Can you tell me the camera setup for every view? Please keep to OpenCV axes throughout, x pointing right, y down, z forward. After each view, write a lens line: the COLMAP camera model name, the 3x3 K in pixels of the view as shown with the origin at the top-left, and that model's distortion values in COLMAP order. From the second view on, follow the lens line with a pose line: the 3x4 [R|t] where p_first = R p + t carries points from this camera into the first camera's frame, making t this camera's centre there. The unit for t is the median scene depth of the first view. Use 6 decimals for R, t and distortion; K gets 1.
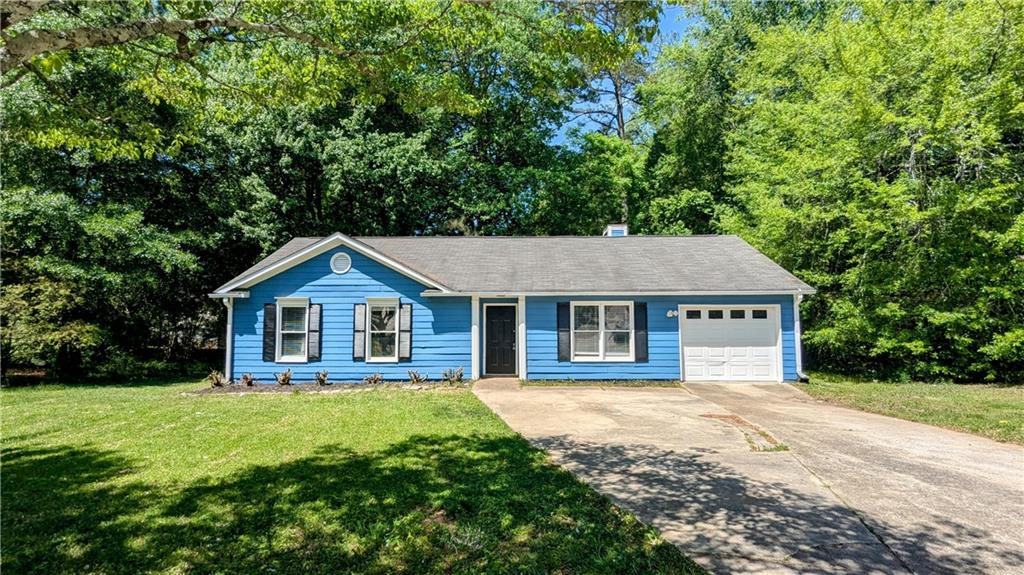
lens RADIAL K [[482.5, 0, 514.9], [0, 482.5, 288.8], [0, 0, 1]] dist [0.000973, 0.000996]
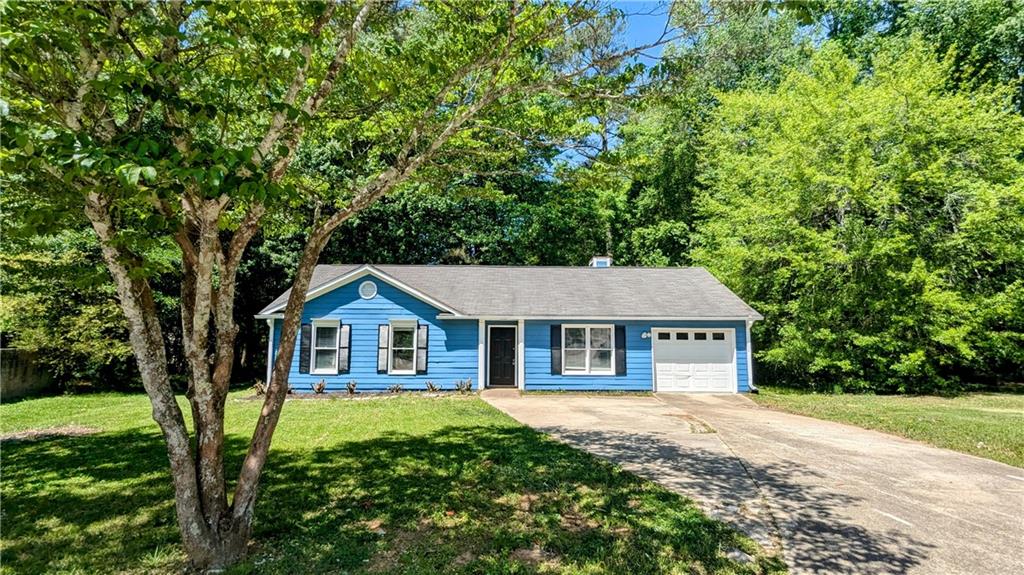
lens RADIAL K [[482.5, 0, 509.0], [0, 482.5, 288.2], [0, 0, 1]] dist [0.000973, 0.000996]
pose [[0.999809, 0.009706, 0.016936, -0.035933], [-0.009045, 0.999211, -0.038667, -0.016045], [-0.017297, 0.038506, 0.999109, -0.195115]]
